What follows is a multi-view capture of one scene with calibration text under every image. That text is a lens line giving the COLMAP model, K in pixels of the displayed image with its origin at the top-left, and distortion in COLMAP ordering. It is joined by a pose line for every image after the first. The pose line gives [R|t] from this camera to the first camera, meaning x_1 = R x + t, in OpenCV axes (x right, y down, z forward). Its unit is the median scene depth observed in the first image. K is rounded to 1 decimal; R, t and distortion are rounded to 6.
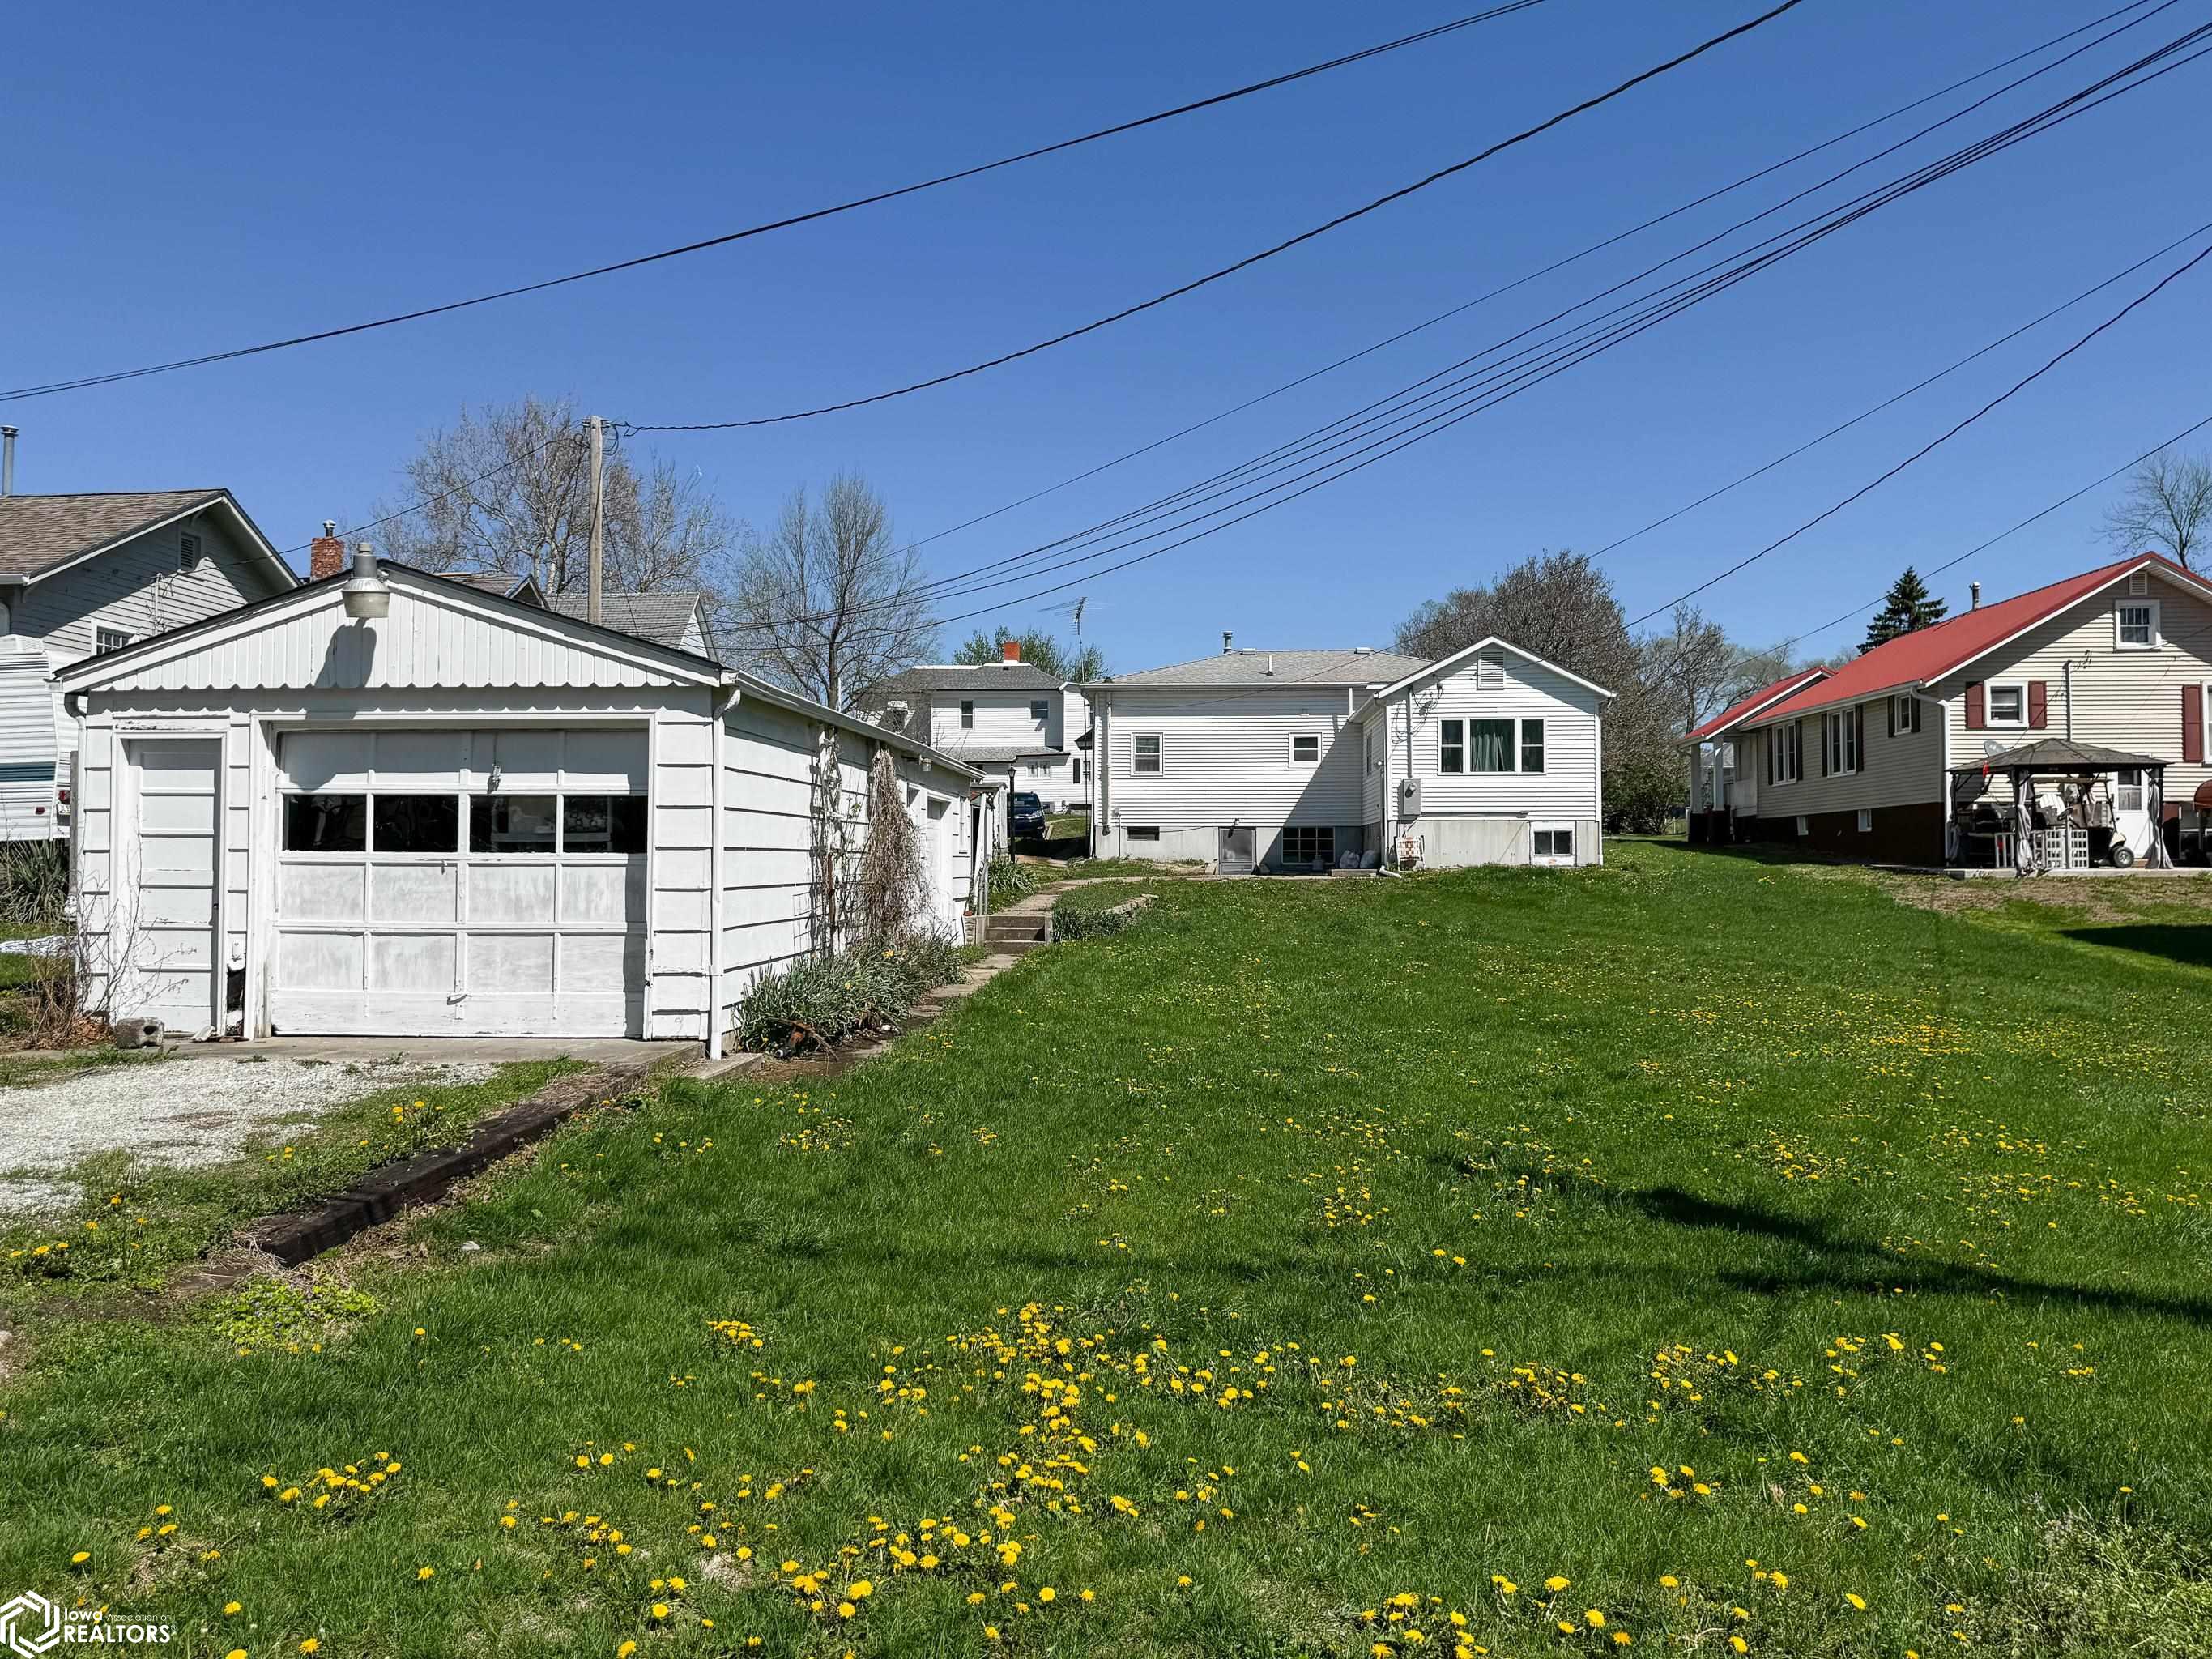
lens RADIAL K [[1597.5, 0, 1097.7], [0, 1597.5, 821.4], [0, 0, 1]] dist [0.130876, -0.234093]
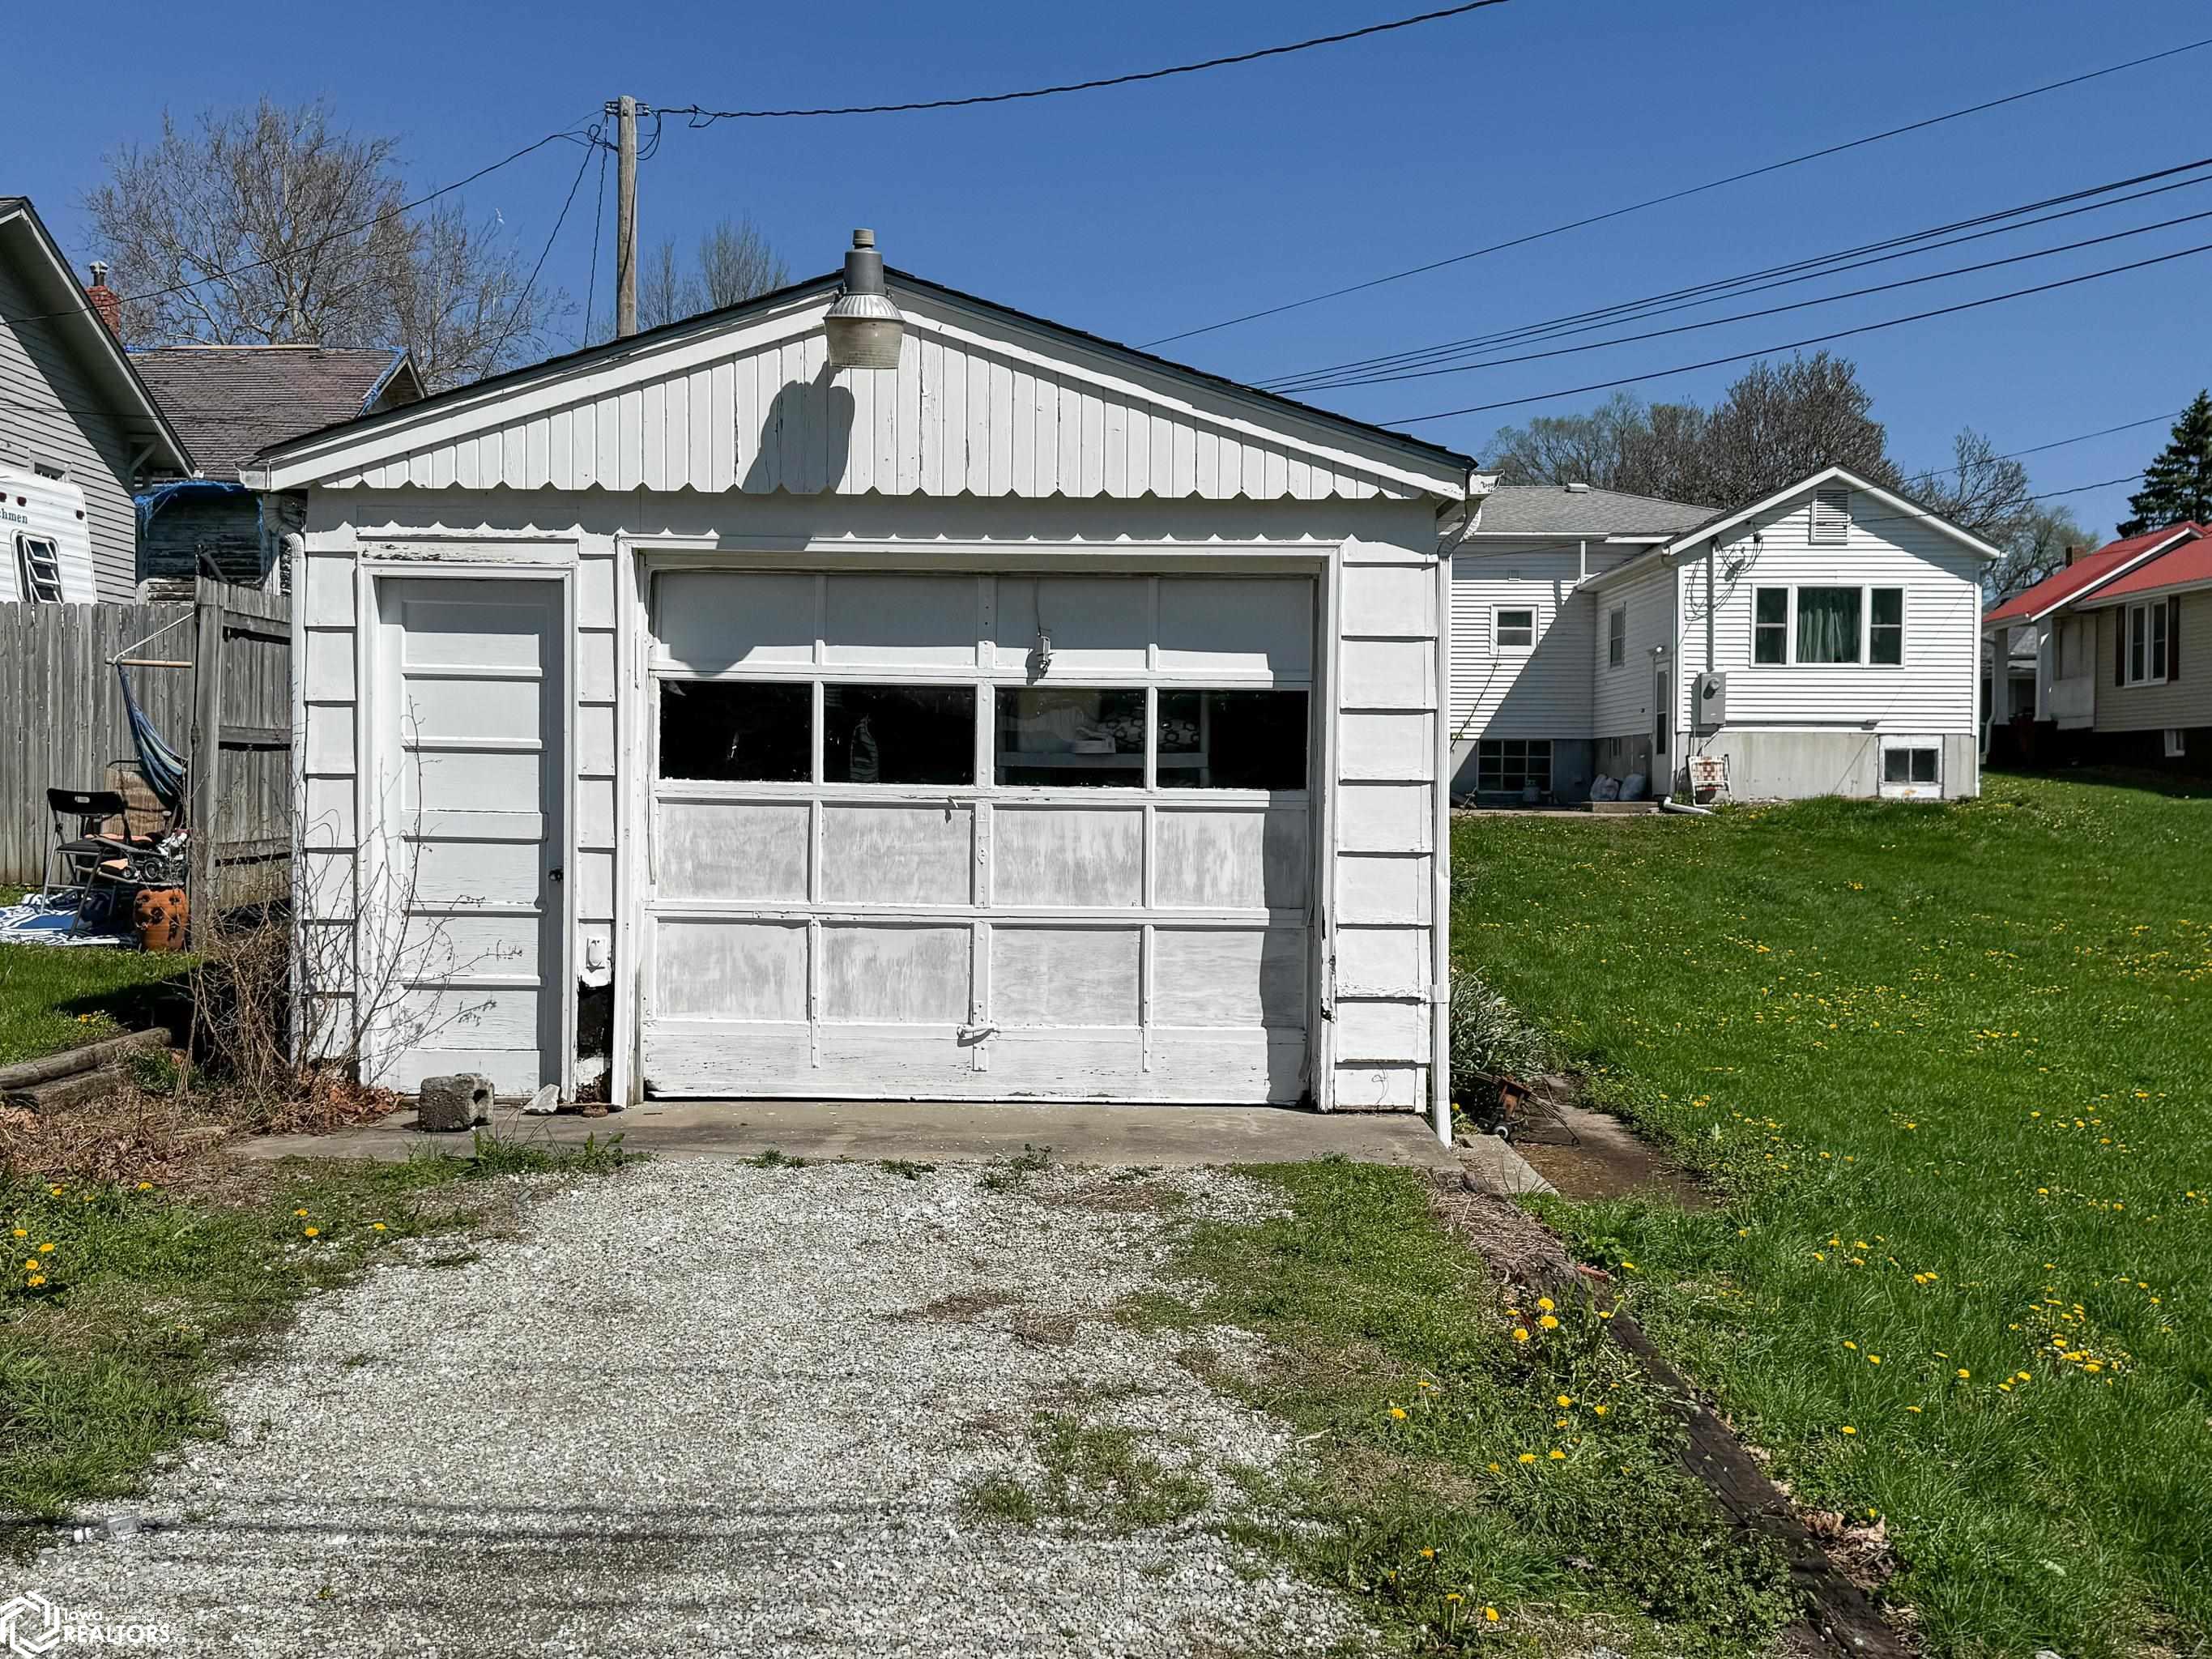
lens RADIAL K [[2148.8, 0, 1106.0], [0, 2148.8, 829.5], [0, 0, 1]] dist [0.183836, -0.377473]
pose [[0.997860, 0.007703, 0.064928, -0.396124], [-0.010818, 0.998800, 0.047764, -0.002238], [-0.064482, -0.048364, 0.996746, 0.227764]]
